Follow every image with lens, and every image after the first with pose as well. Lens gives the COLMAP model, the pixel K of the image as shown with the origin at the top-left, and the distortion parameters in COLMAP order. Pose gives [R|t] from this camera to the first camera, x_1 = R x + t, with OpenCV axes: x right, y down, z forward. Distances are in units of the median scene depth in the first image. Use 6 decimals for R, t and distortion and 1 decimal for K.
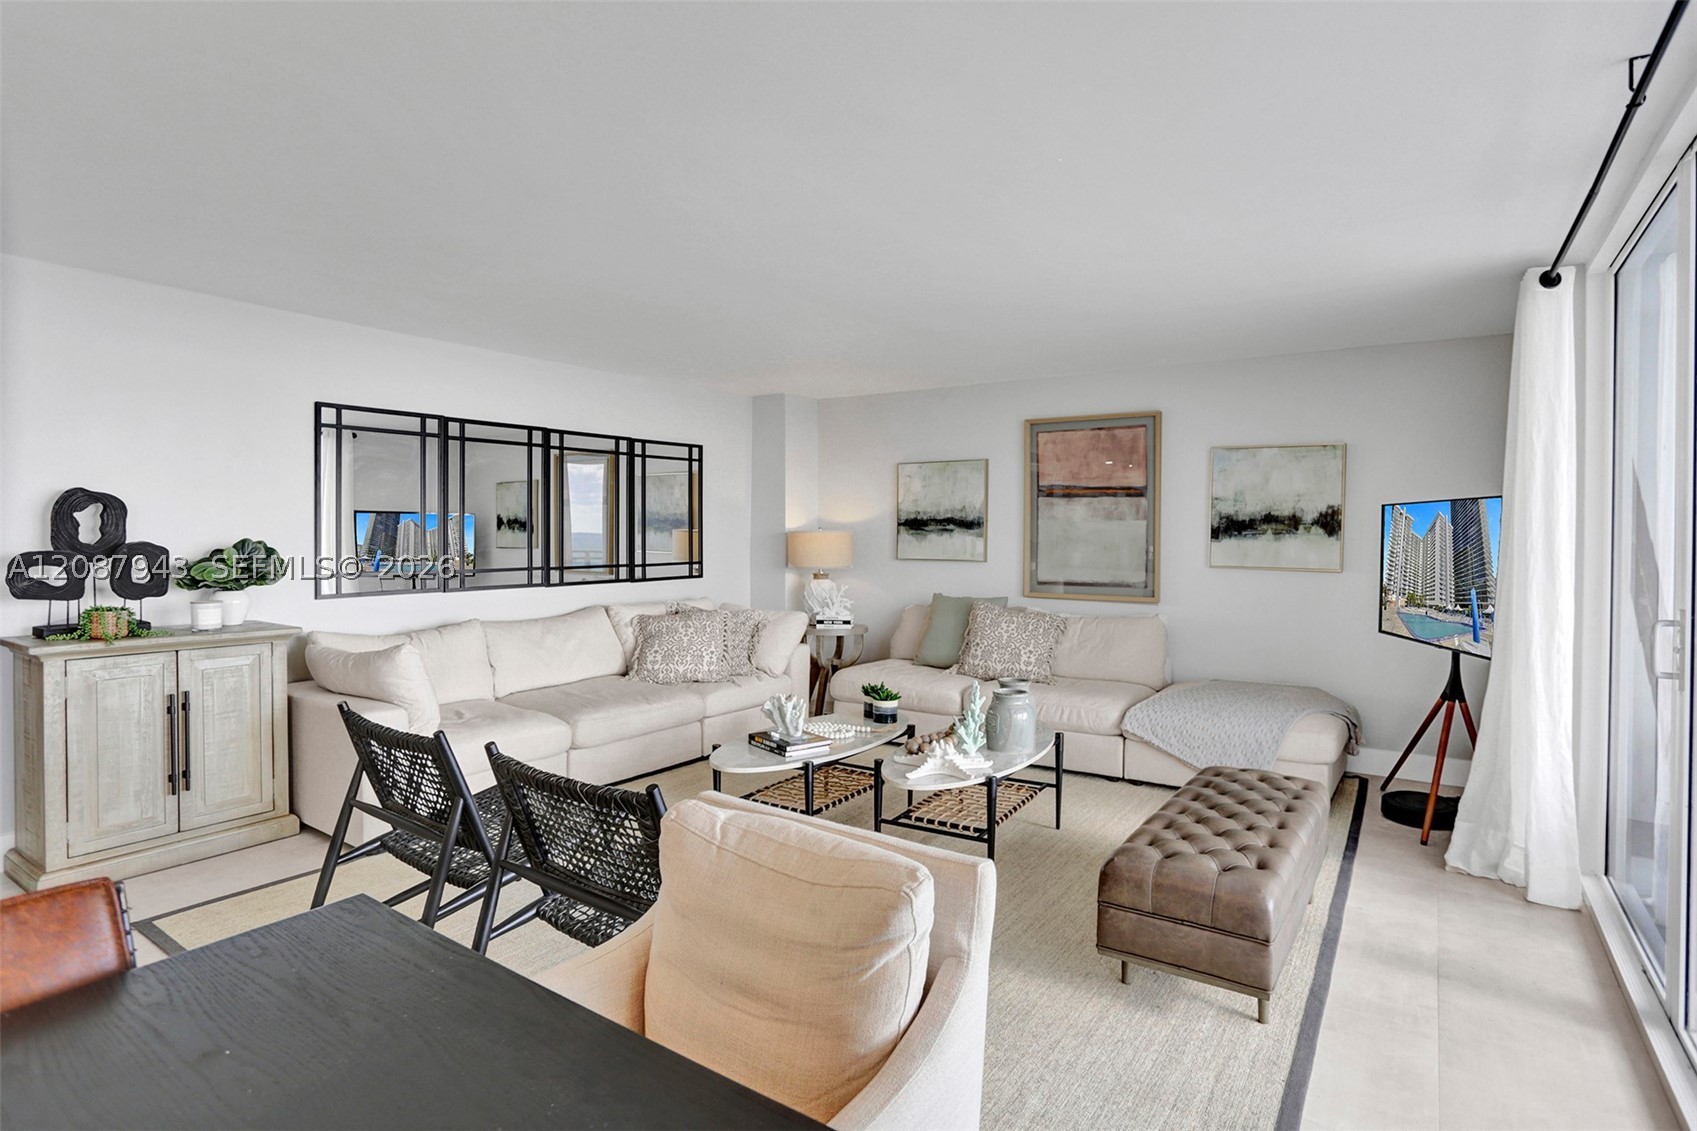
lens RADIAL K [[867.5, 0, 841.4], [0, 867.5, 541.8], [0, 0, 1]] dist [-0.082560, 0.039173]
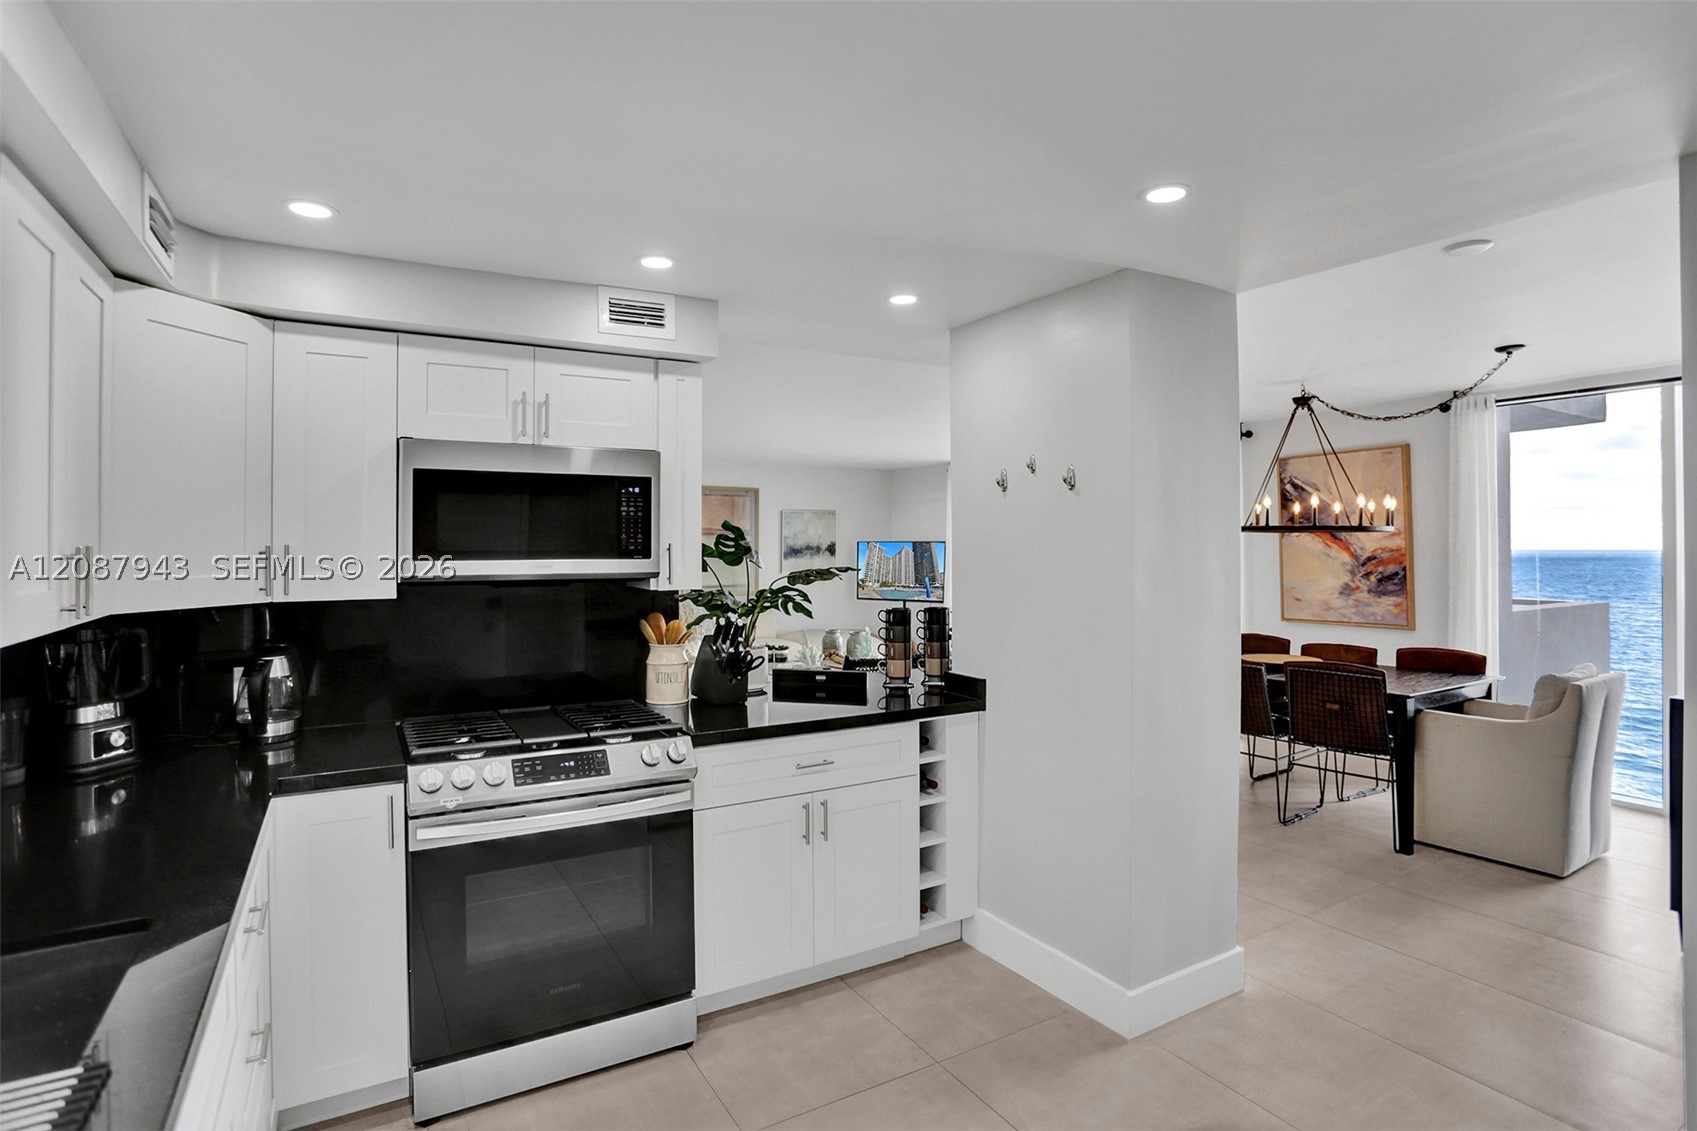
lens RADIAL K [[851.2, 0, 846.3], [0, 851.2, 536.1], [0, 0, 1]] dist [-0.076953, 0.031393]
pose [[0.407290, 0.001090, 0.913298, -1.331172], [0.011500, 0.999914, -0.006322, -0.042199], [-0.913227, 0.013078, 0.407242, 0.099731]]
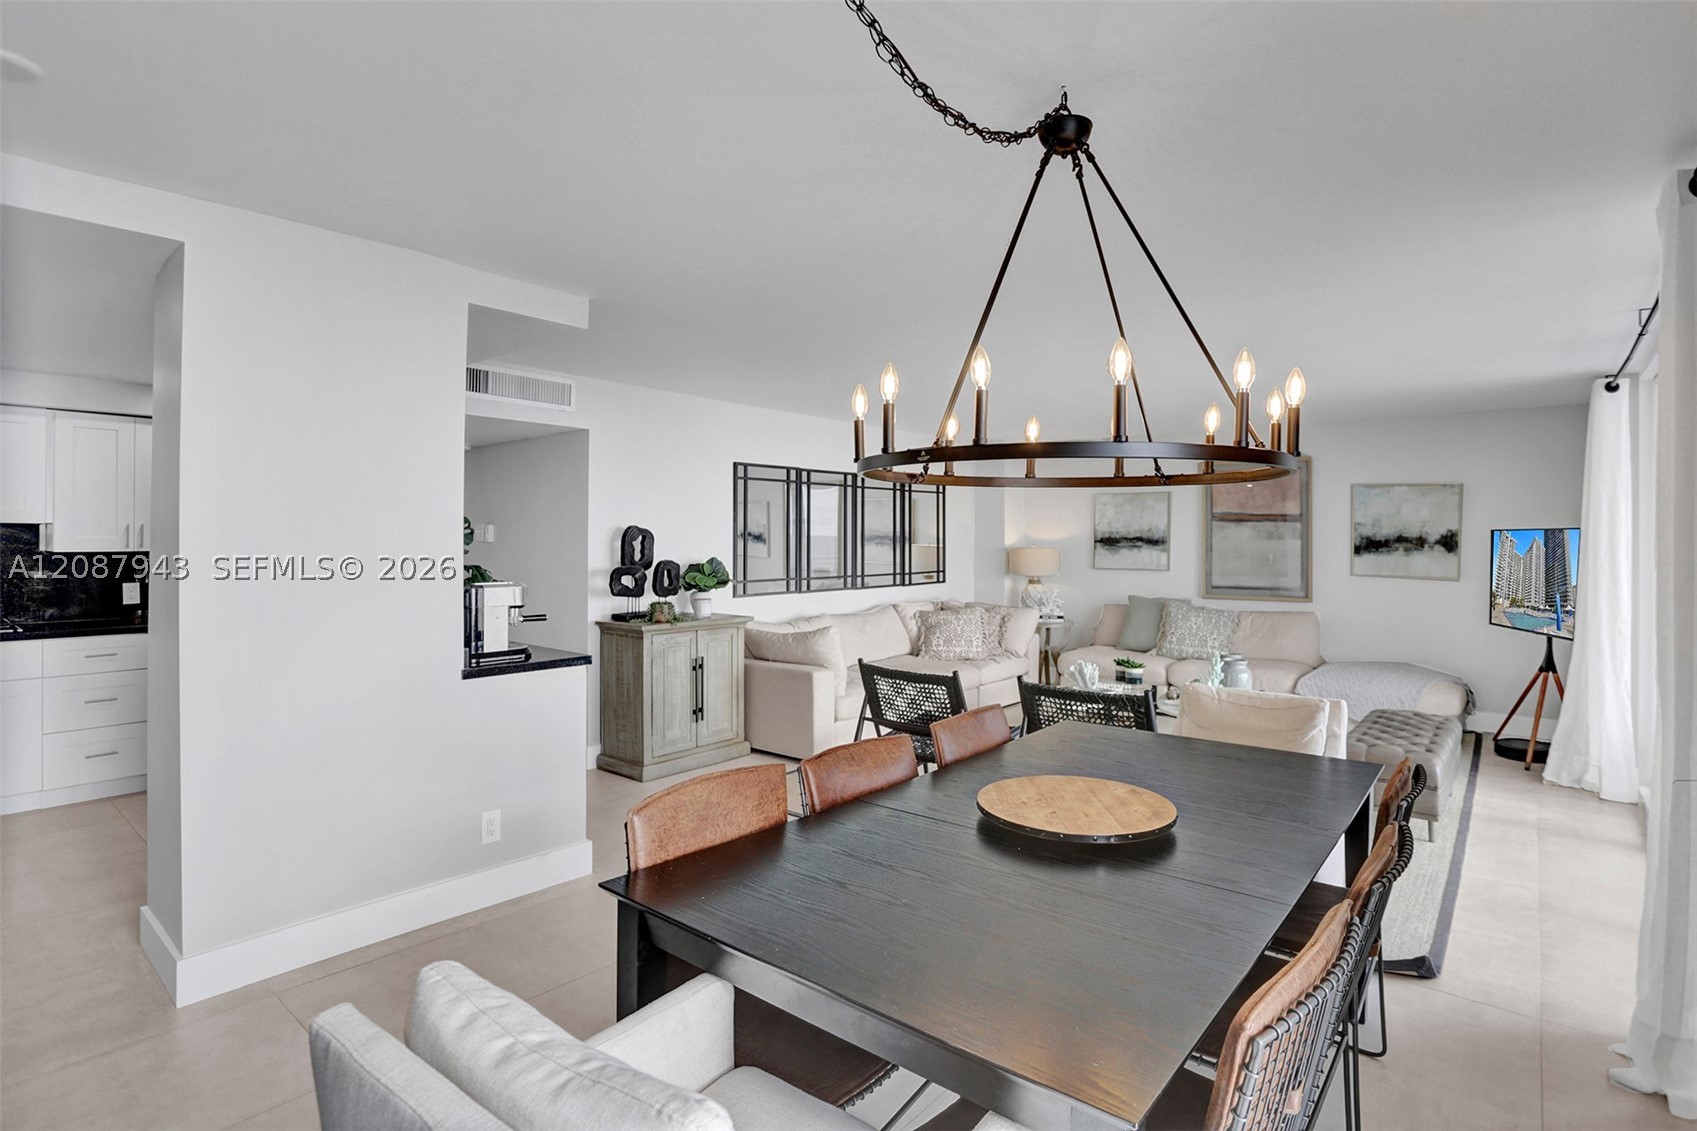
lens RADIAL K [[851.2, 0, 846.3], [0, 851.2, 536.1], [0, 0, 1]] dist [-0.076953, 0.031393]
pose [[0.996555, -0.001490, -0.082922, -0.260766], [0.000446, 0.999920, -0.012608, -0.016741], [0.082934, 0.012527, 0.996476, -0.370064]]
